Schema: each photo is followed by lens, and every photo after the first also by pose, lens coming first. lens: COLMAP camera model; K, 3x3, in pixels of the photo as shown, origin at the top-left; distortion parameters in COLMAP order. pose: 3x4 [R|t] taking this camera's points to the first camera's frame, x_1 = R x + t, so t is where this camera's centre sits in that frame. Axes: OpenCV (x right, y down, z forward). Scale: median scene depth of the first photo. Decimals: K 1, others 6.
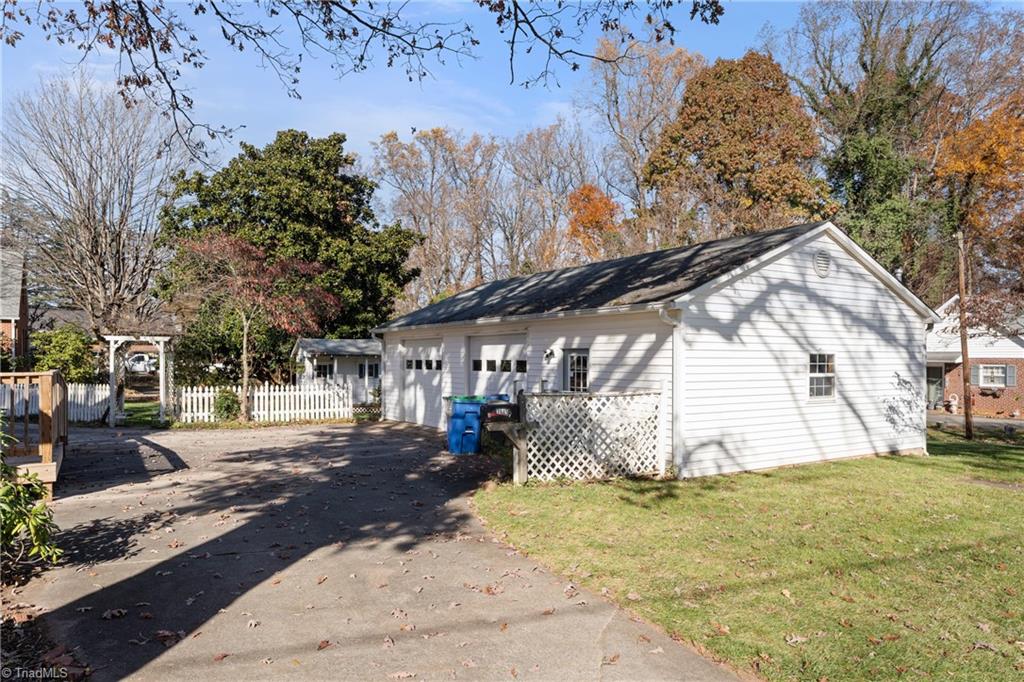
lens RADIAL K [[669.8, 0, 511.4], [0, 669.8, 346.0], [0, 0, 1]] dist [-0.035018, -0.001589]
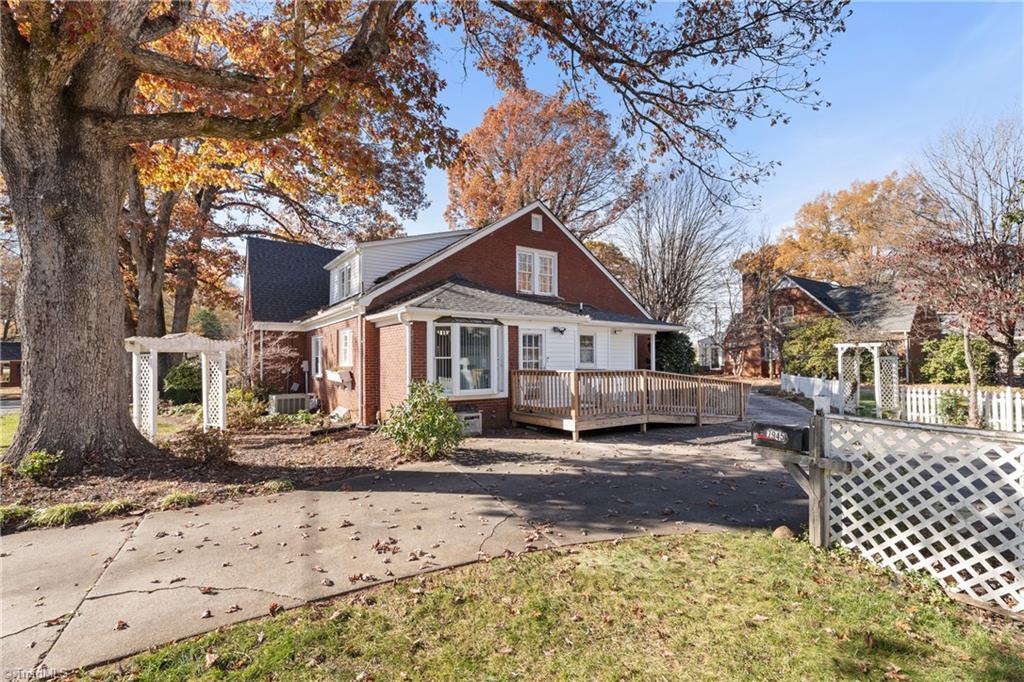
lens RADIAL K [[459.3, 0, 513.9], [0, 459.3, 360.6], [0, 0, 1]] dist [-0.007076, 0.005148]
pose [[0.036595, -0.003206, -0.999325, 0.320671], [0.020921, 0.999778, -0.002441, 0.007650], [0.999111, -0.020817, 0.036654, 0.463308]]
